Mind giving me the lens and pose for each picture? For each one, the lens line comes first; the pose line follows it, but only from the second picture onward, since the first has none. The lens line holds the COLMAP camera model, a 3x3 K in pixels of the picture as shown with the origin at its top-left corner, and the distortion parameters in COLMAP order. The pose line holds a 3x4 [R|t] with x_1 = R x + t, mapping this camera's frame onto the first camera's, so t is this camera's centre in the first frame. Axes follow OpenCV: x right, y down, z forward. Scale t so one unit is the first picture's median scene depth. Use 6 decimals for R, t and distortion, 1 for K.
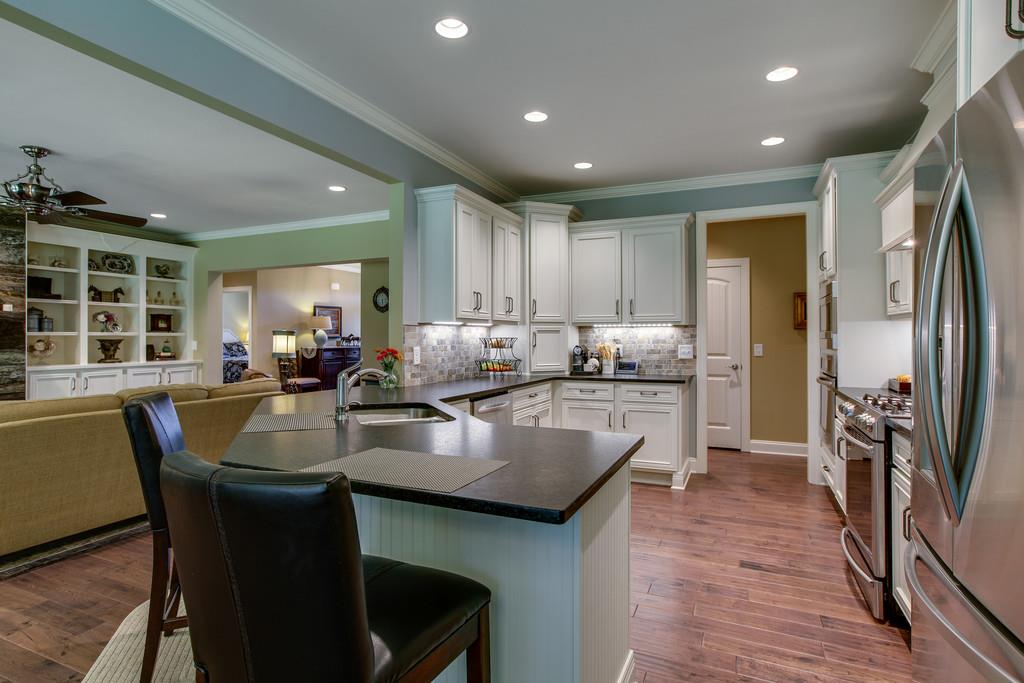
lens RADIAL K [[554.0, 0, 510.8], [0, 554.0, 338.1], [0, 0, 1]] dist [-0.047289, 0.034798]
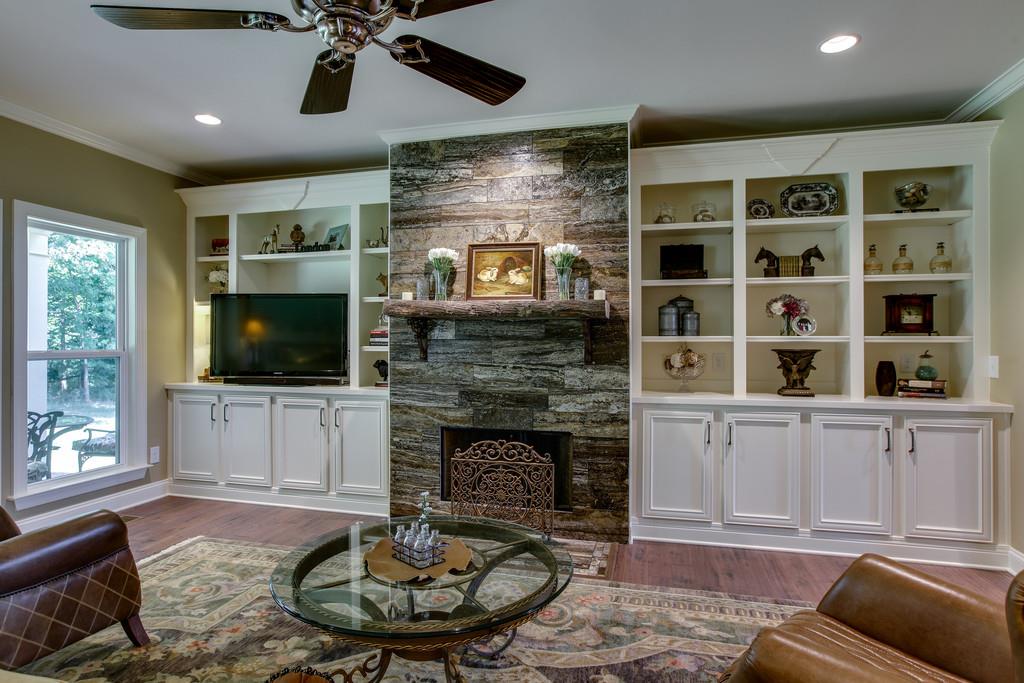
lens RADIAL K [[554.0, 0, 510.8], [0, 554.0, 338.1], [0, 0, 1]] dist [-0.047289, 0.034798]
pose [[0.181275, -0.006646, -0.983410, -0.275924], [-0.003236, 0.999968, -0.007354, -0.003620], [0.983427, 0.004516, 0.181248, 0.639307]]
